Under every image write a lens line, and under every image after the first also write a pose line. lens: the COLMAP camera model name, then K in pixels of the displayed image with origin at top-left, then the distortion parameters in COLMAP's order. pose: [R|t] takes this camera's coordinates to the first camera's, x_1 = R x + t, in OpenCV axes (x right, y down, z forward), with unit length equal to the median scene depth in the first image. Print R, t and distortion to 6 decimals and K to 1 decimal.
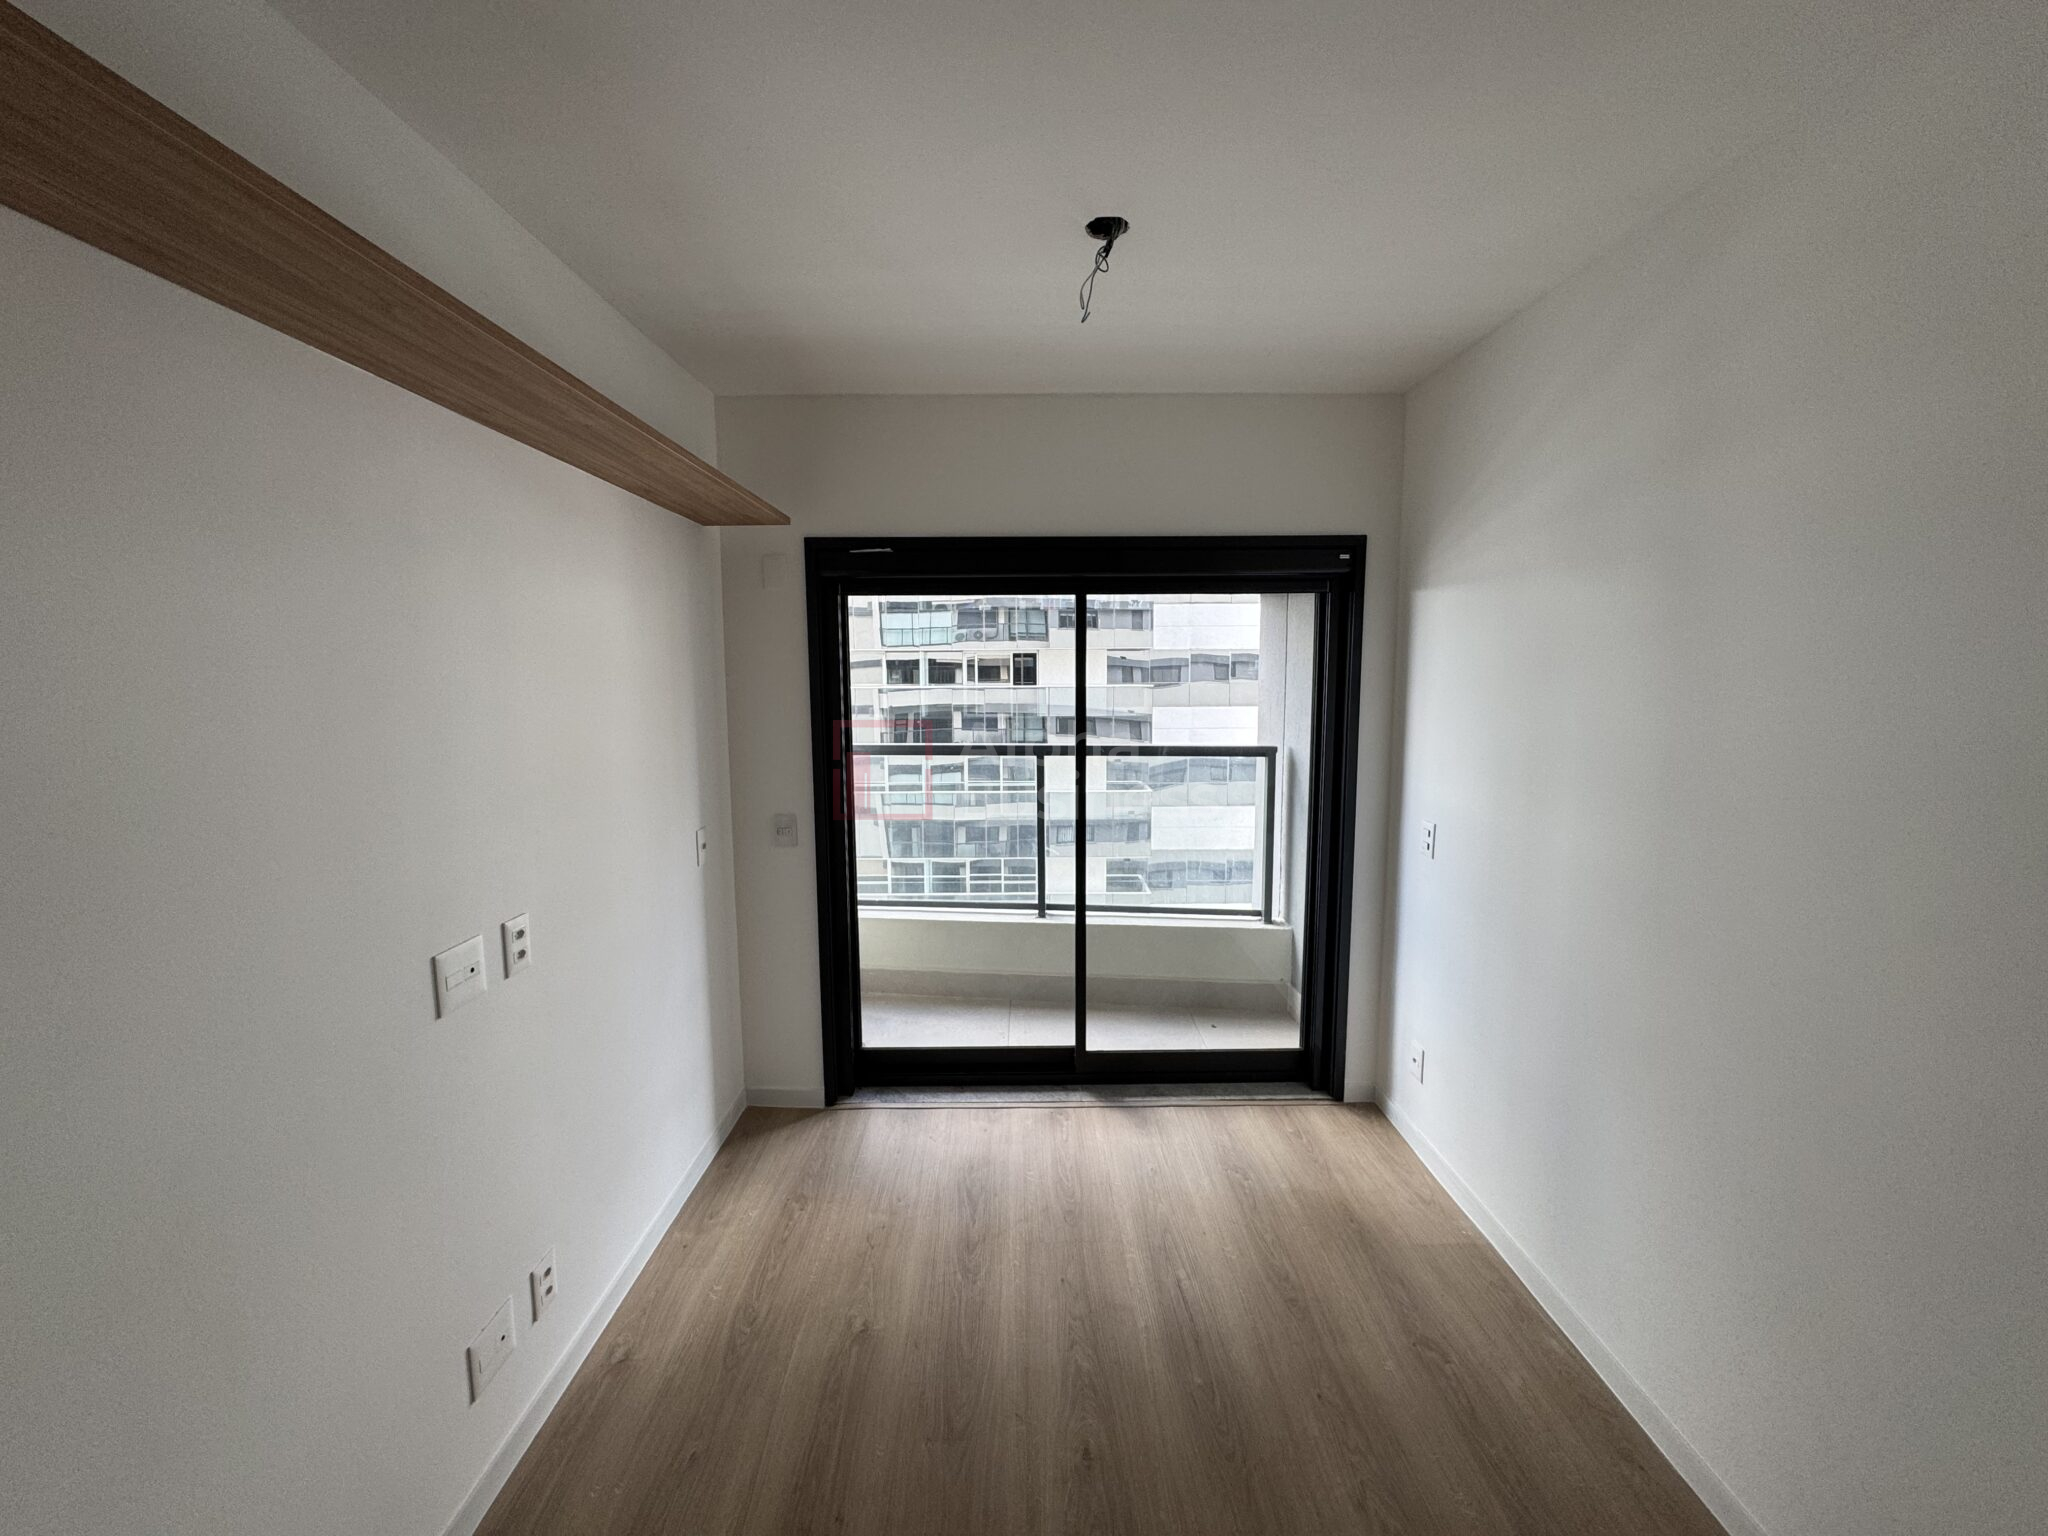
lens RADIAL K [[816.2, 0, 1019.6], [0, 816.2, 765.0], [0, 0, 1]] dist [-0.001003, -0.000132]
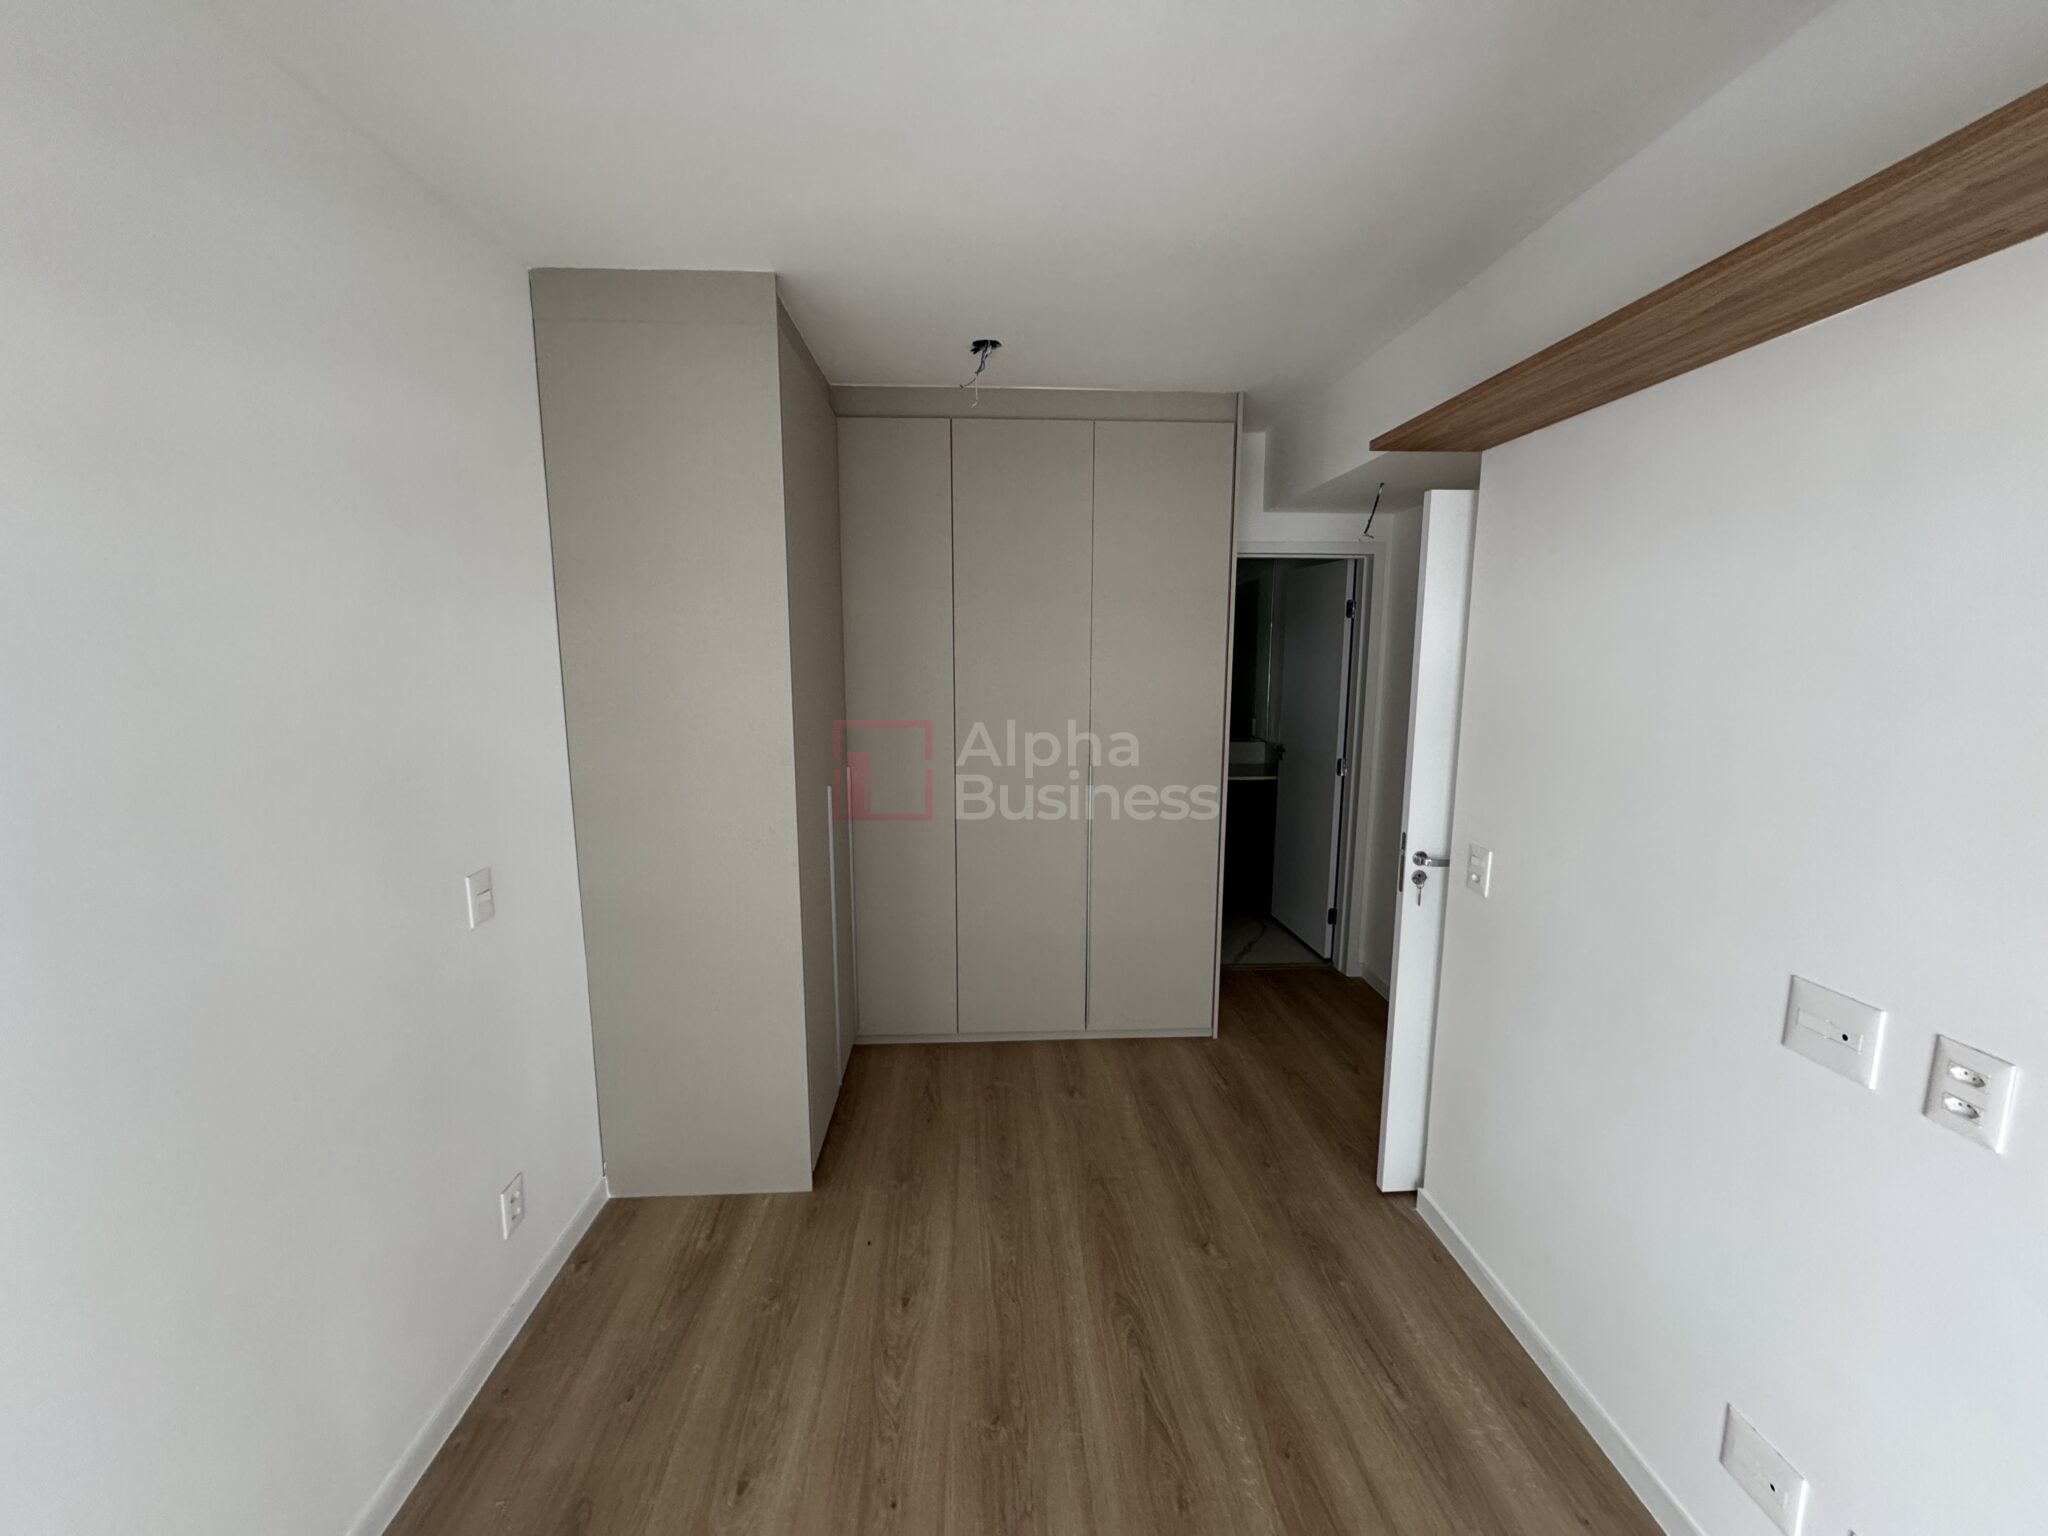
lens RADIAL K [[816.2, 0, 1019.6], [0, 816.2, 765.0], [0, 0, 1]] dist [-0.001003, -0.000132]
pose [[-0.998851, 0.017428, -0.044643, 0.157320], [0.005412, 0.966594, 0.256256, -0.226640], [0.047618, 0.255720, -0.965577, 1.906980]]
